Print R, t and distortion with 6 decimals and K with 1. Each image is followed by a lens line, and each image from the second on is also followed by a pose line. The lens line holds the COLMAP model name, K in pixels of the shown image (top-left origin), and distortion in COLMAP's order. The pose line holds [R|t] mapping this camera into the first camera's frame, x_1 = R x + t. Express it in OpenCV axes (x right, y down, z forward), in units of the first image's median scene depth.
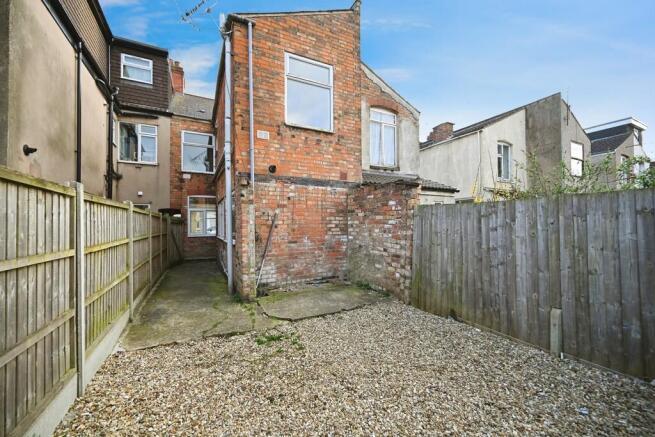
lens RADIAL K [[251.1, 0, 331.8], [0, 251.1, 220.1], [0, 0, 1]] dist [0.000827, 0.000042]
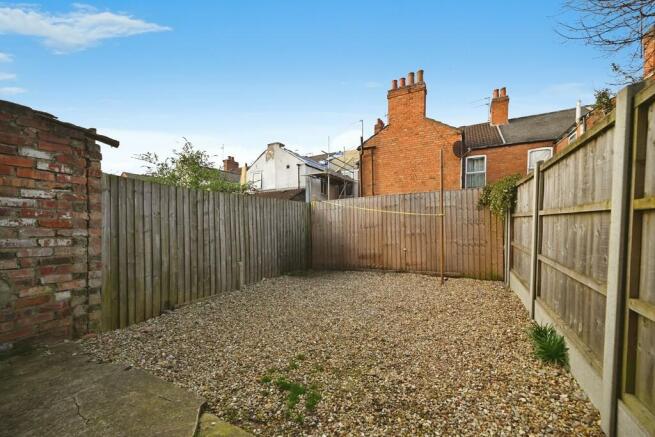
lens RADIAL K [[251.1, 0, 331.8], [0, 251.1, 220.1], [0, 0, 1]] dist [0.000827, 0.000042]
pose [[-0.546175, 0.031282, 0.837087, -0.521680], [0.001589, 0.999339, -0.036308, 0.084357], [-0.837670, -0.018500, -0.545864, 0.864094]]
